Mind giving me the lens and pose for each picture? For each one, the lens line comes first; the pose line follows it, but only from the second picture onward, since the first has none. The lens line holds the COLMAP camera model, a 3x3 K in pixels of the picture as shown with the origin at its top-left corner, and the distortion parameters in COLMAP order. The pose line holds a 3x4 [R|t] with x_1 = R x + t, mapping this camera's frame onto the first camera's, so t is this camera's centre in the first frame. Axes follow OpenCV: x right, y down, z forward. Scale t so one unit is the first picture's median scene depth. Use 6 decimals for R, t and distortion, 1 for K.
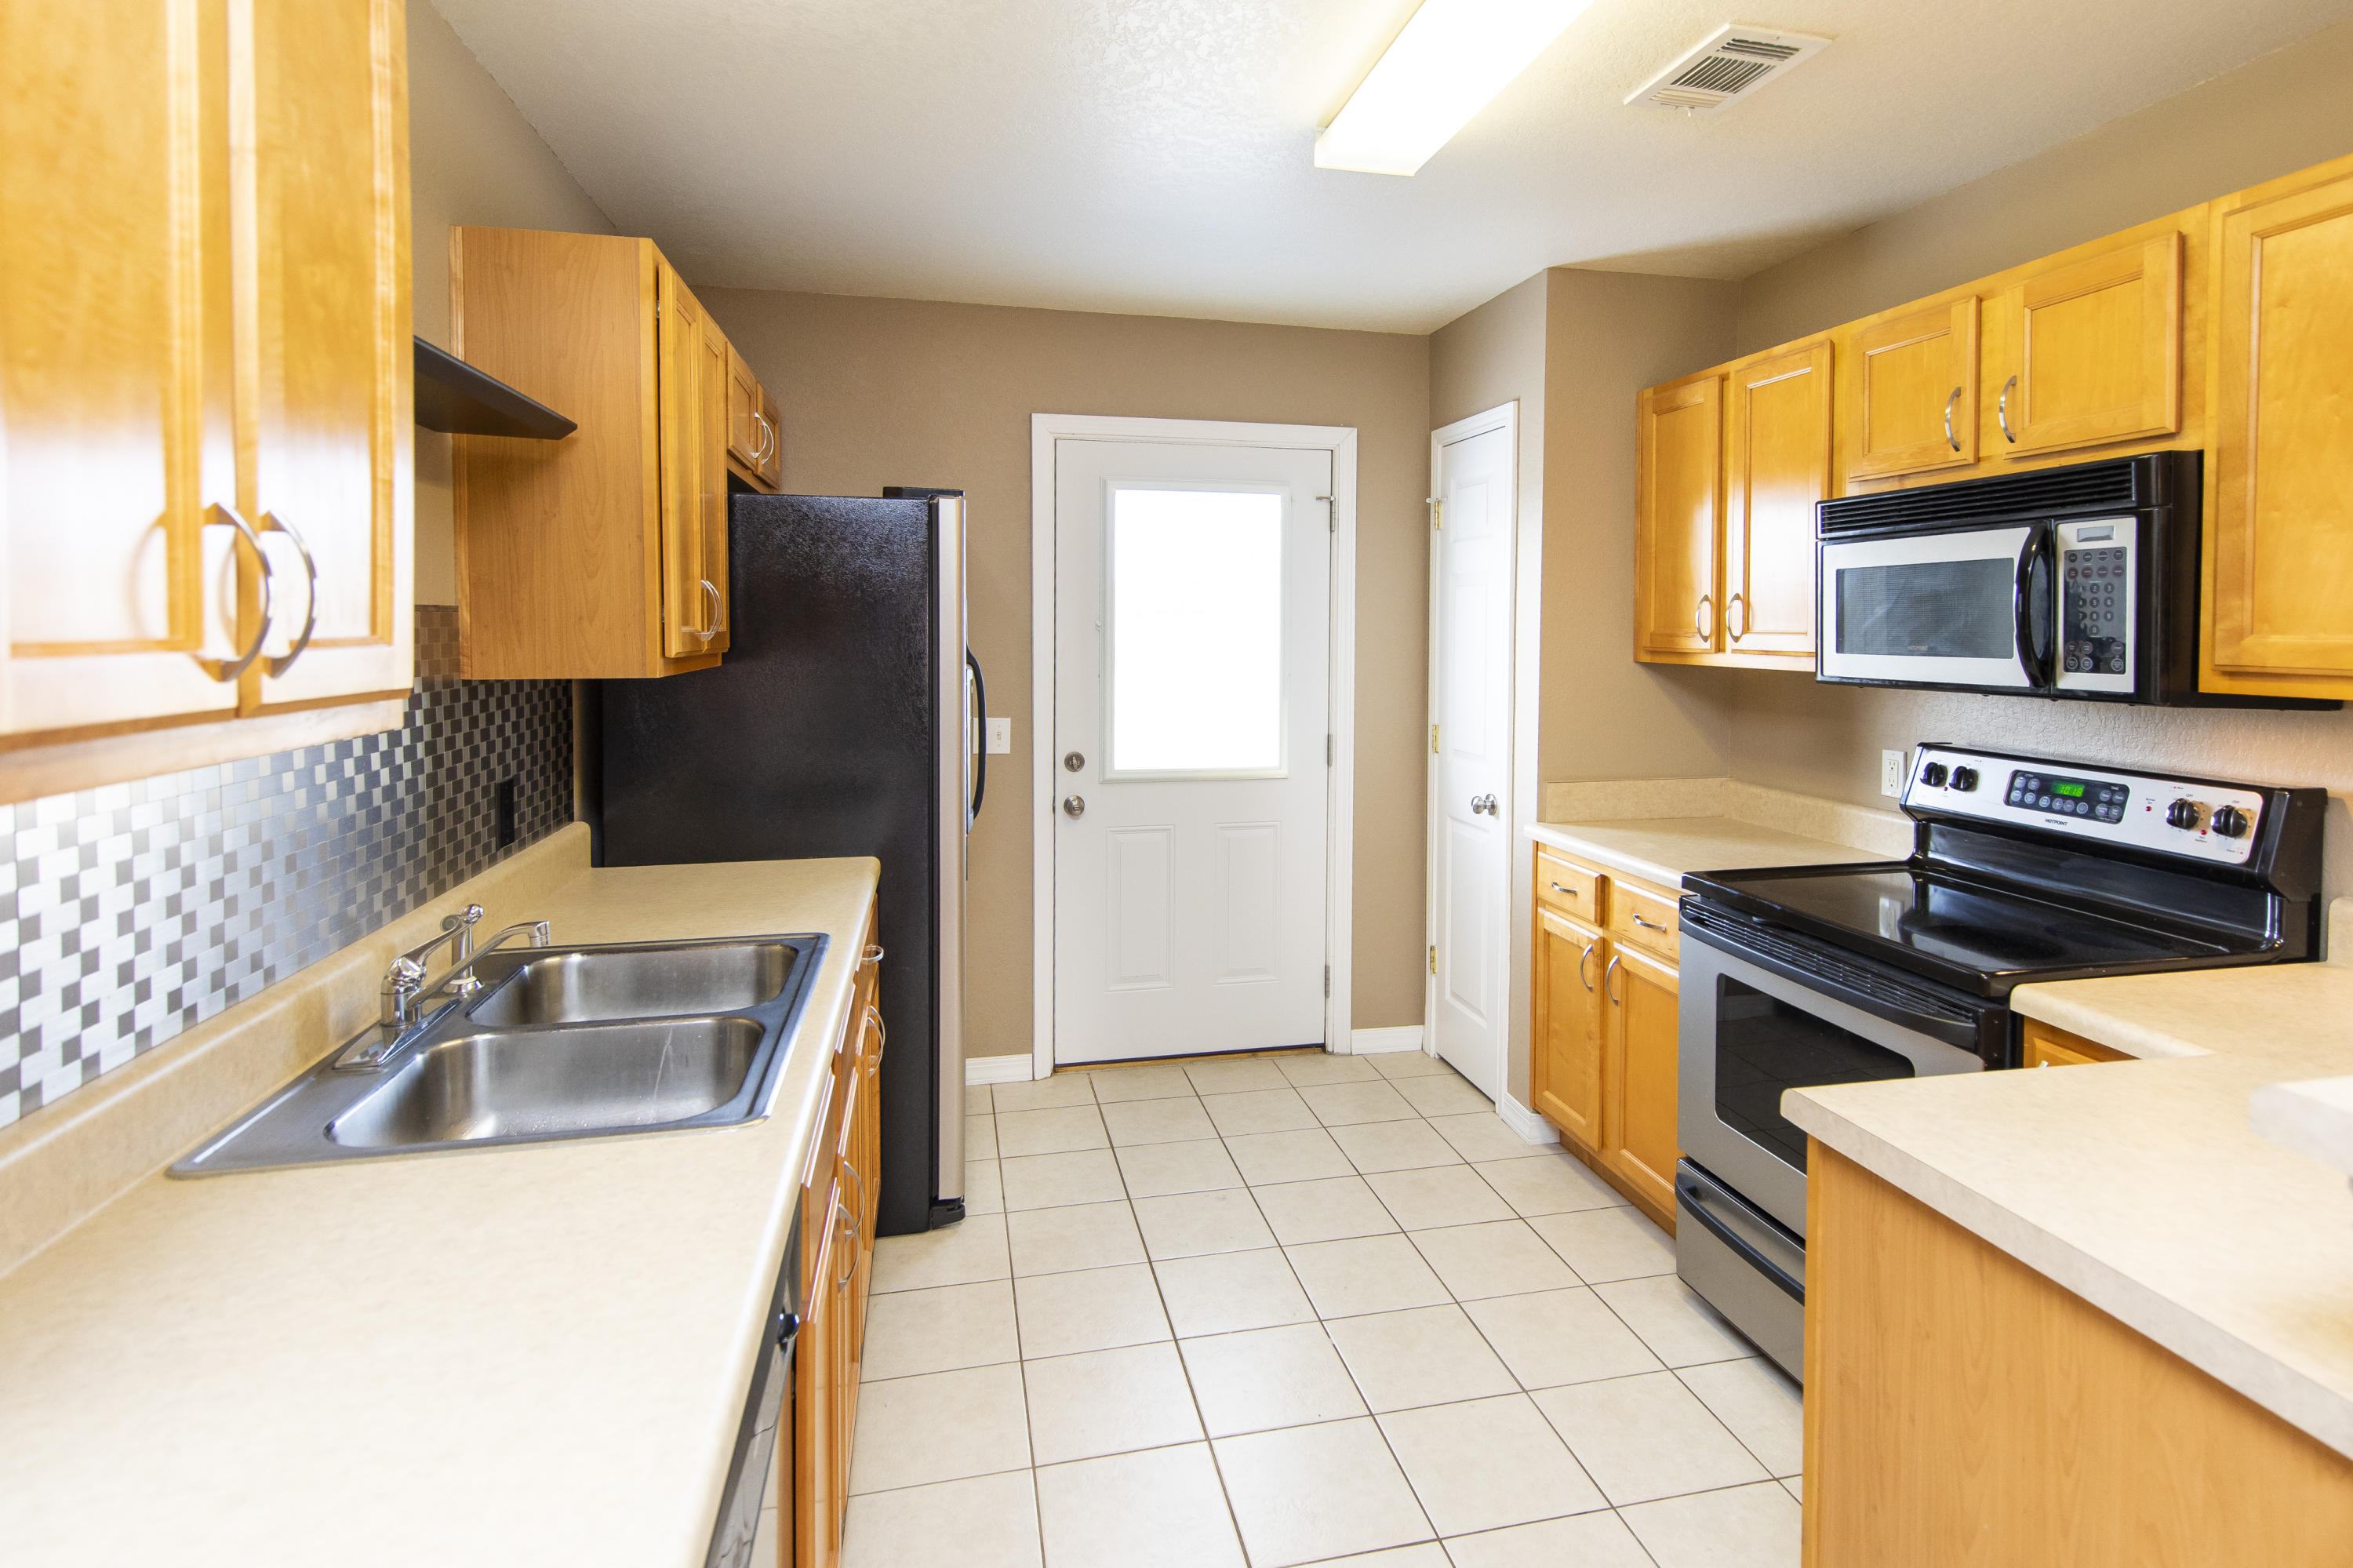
lens RADIAL K [[1173.9, 0, 1206.8], [0, 1173.9, 654.7], [0, 0, 1]] dist [-0.000404, -0.000049]
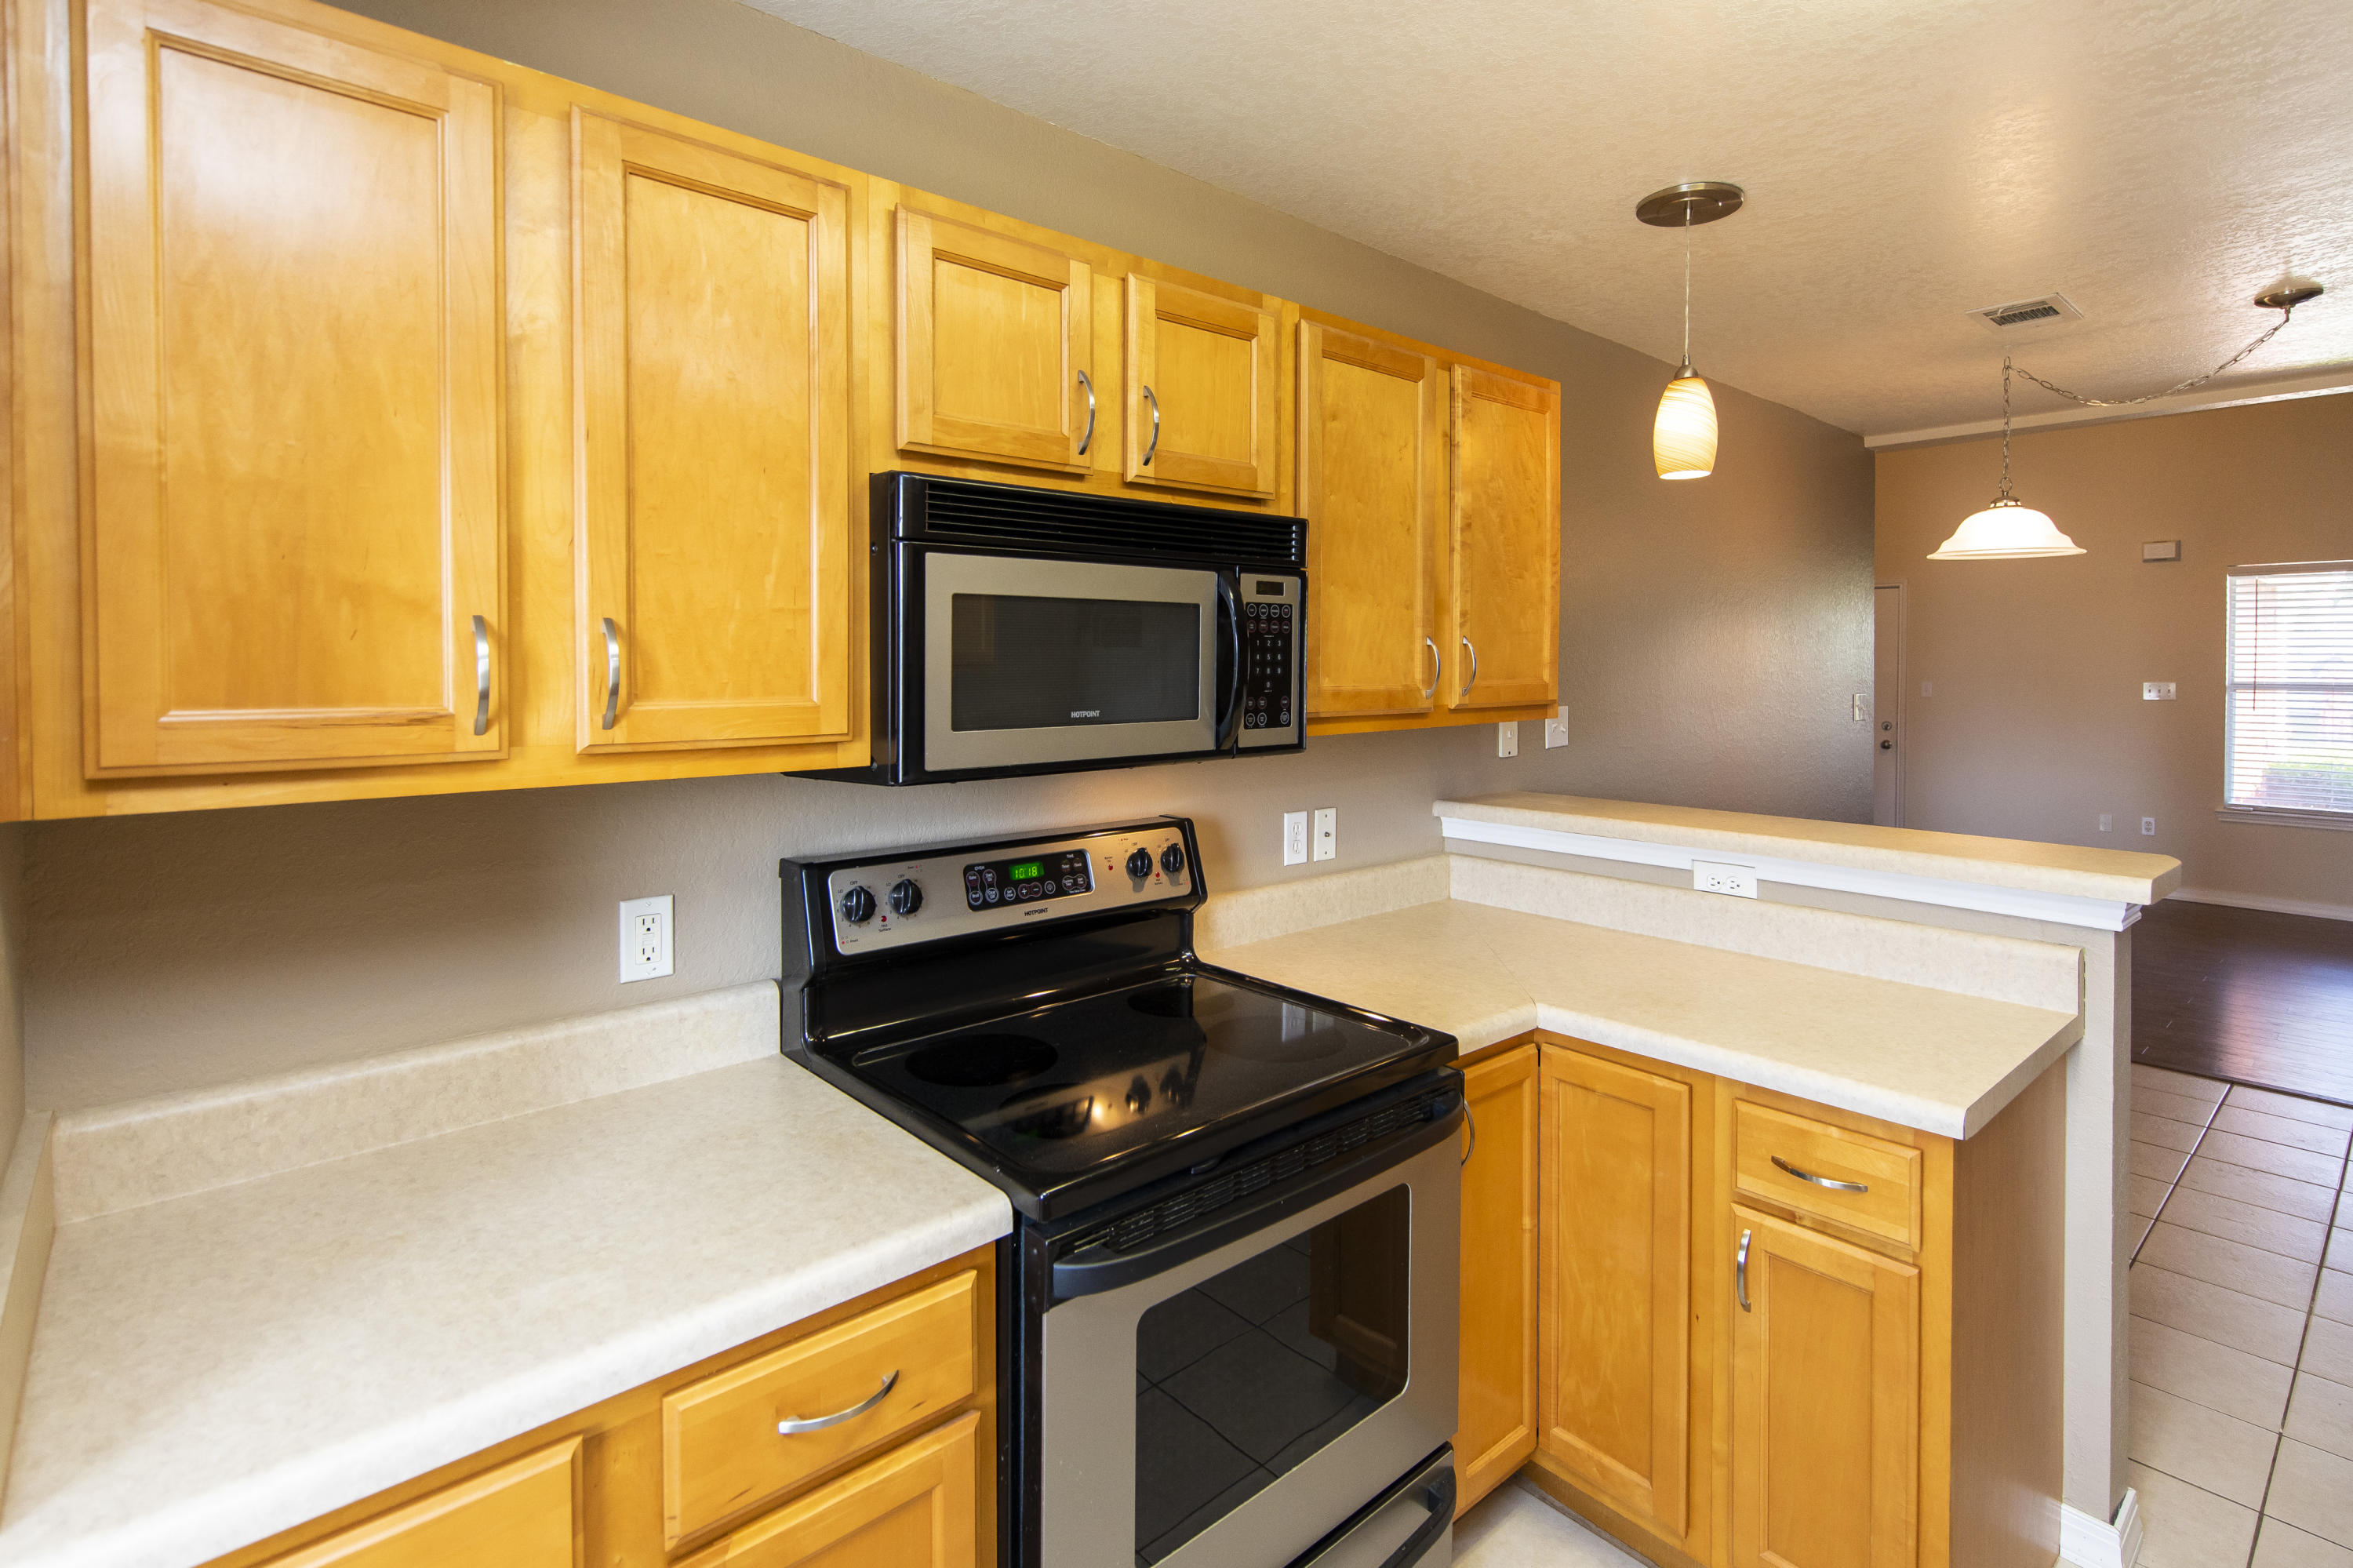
lens RADIAL K [[1153.2, 0, 1211.4], [0, 1153.2, 703.3], [0, 0, 1]] dist [0.002388, -0.000154]
pose [[-0.501267, -0.034416, 0.864608, -0.044399], [0.021157, 0.998423, 0.052008, -0.037336], [-0.865034, 0.044362, -0.499749, 0.996908]]
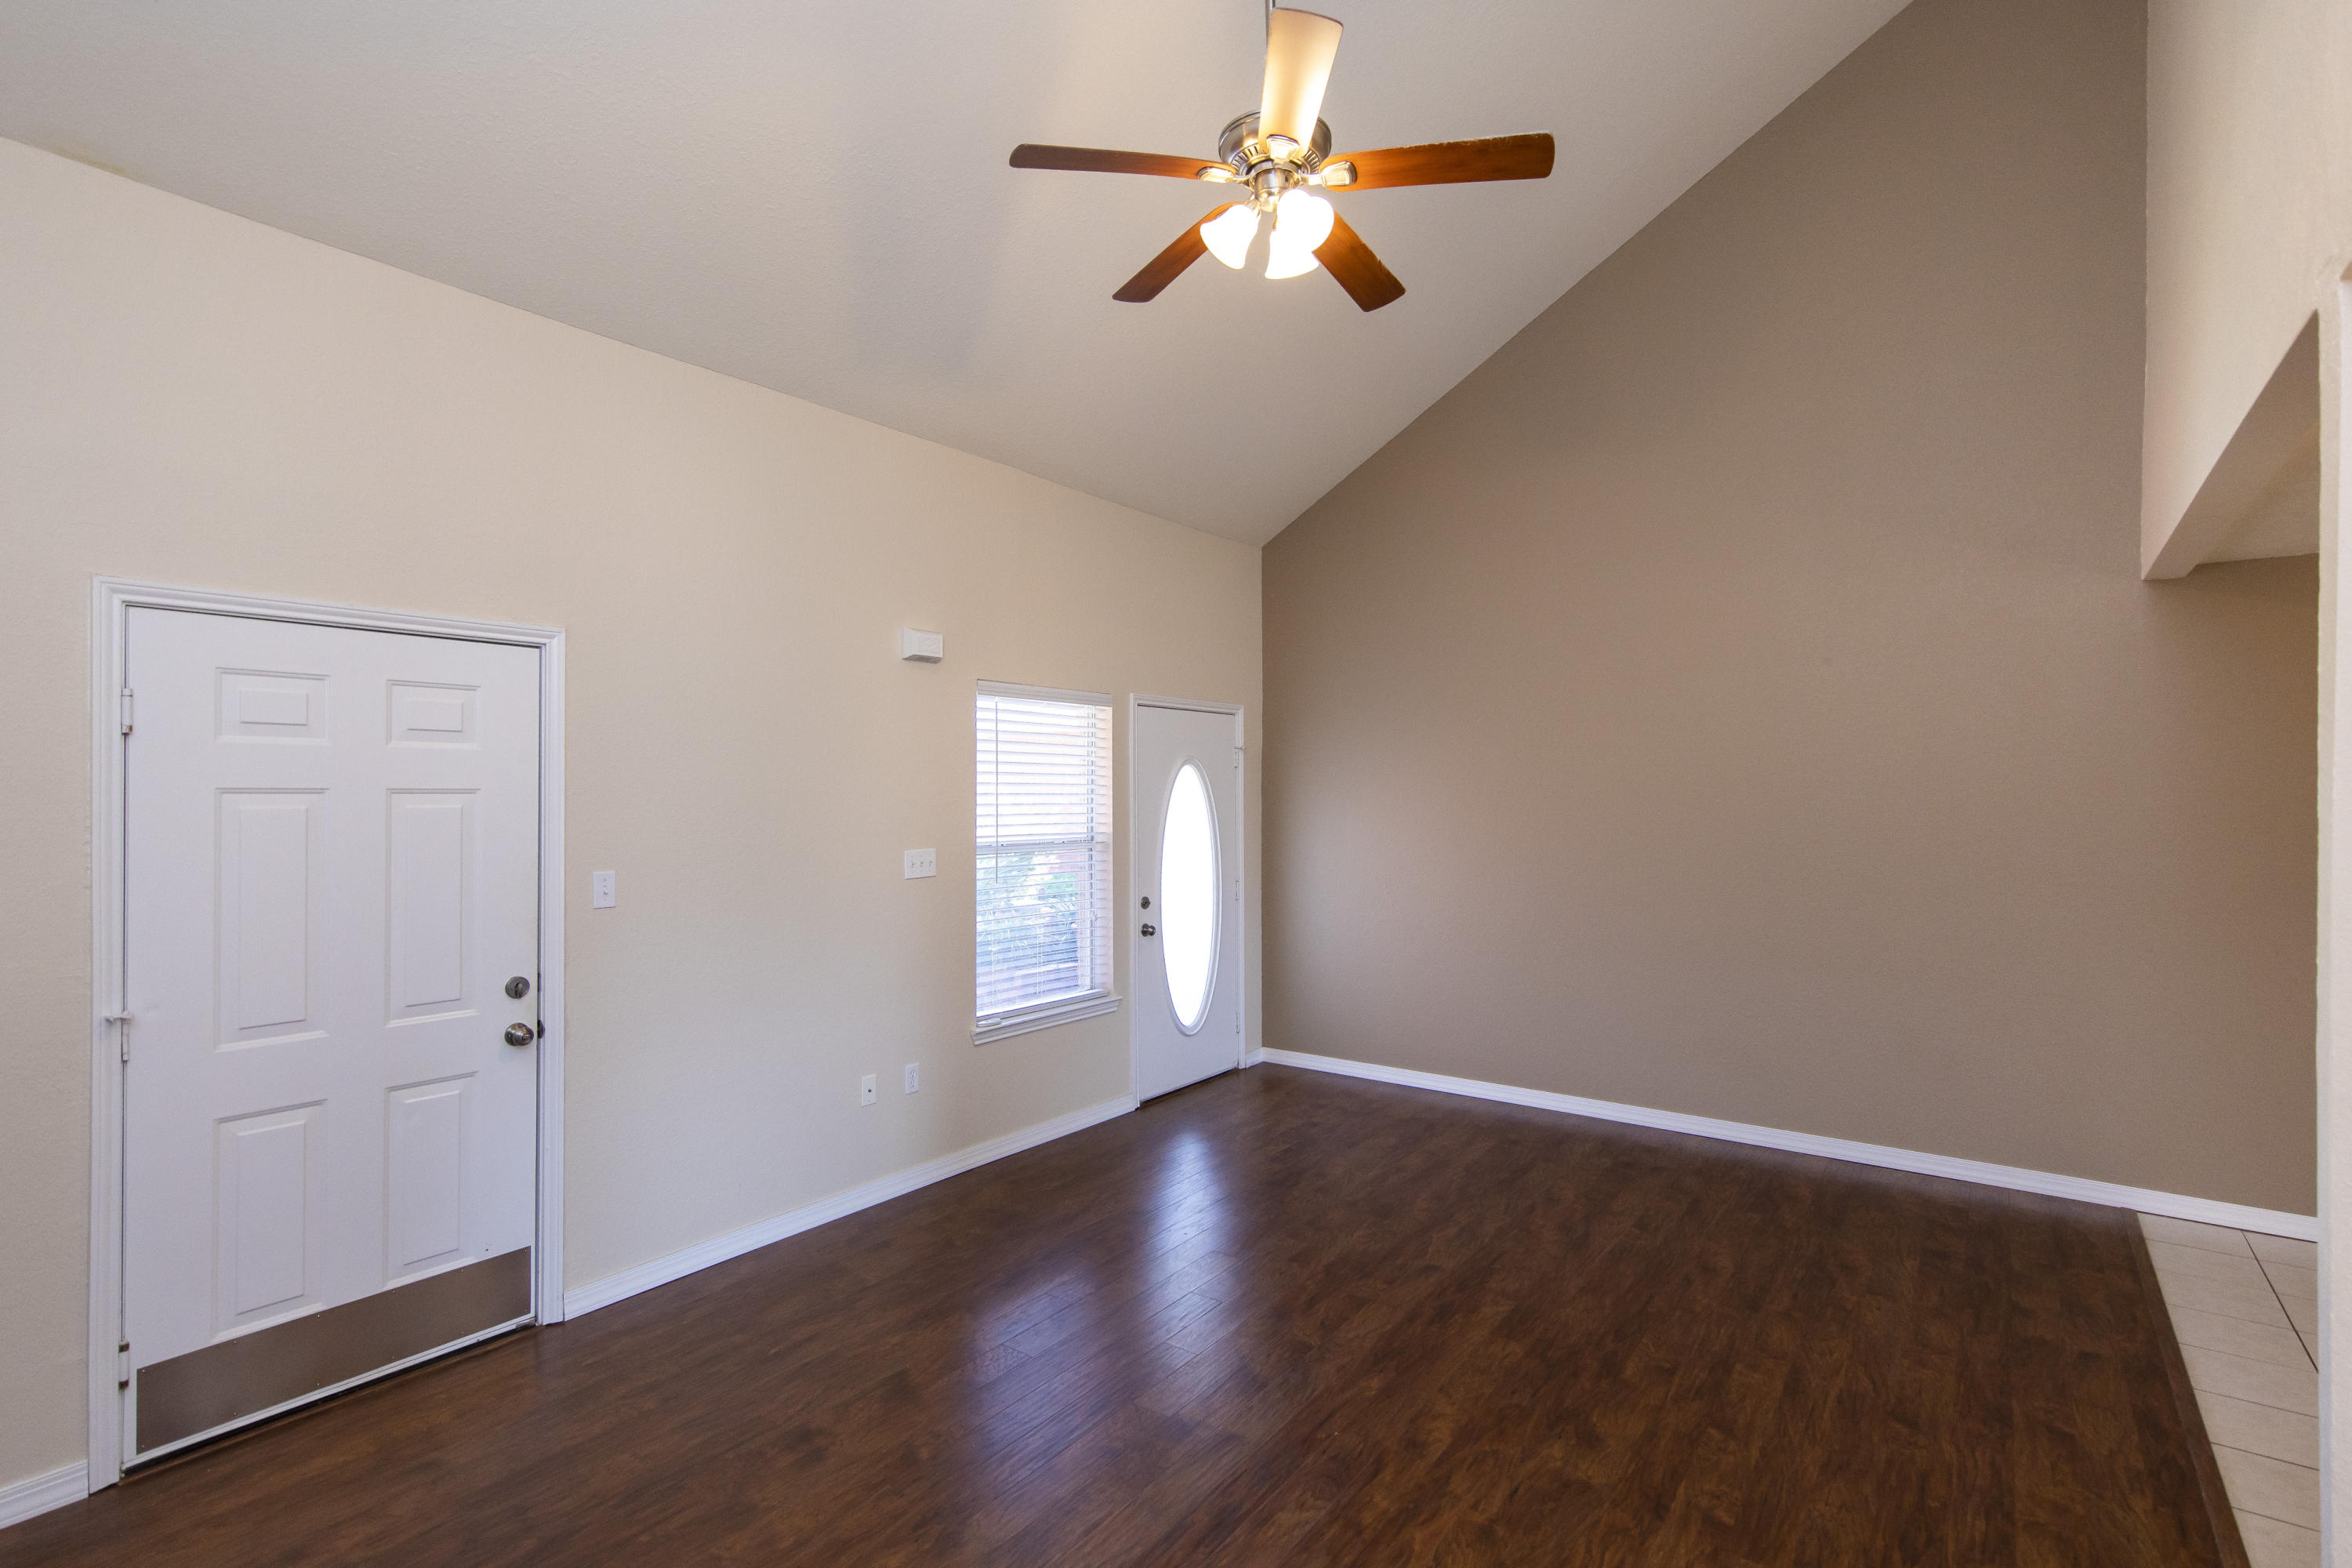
lens RADIAL K [[1074.5, 0, 1168.7], [0, 1074.5, 791.1], [0, 0, 1]] dist [0.004383, -0.000331]
pose [[-0.775859, -0.006436, -0.630874, 1.639425], [-0.020182, 0.999689, 0.014622, -0.020132], [0.630584, 0.024077, -0.775748, -0.530320]]
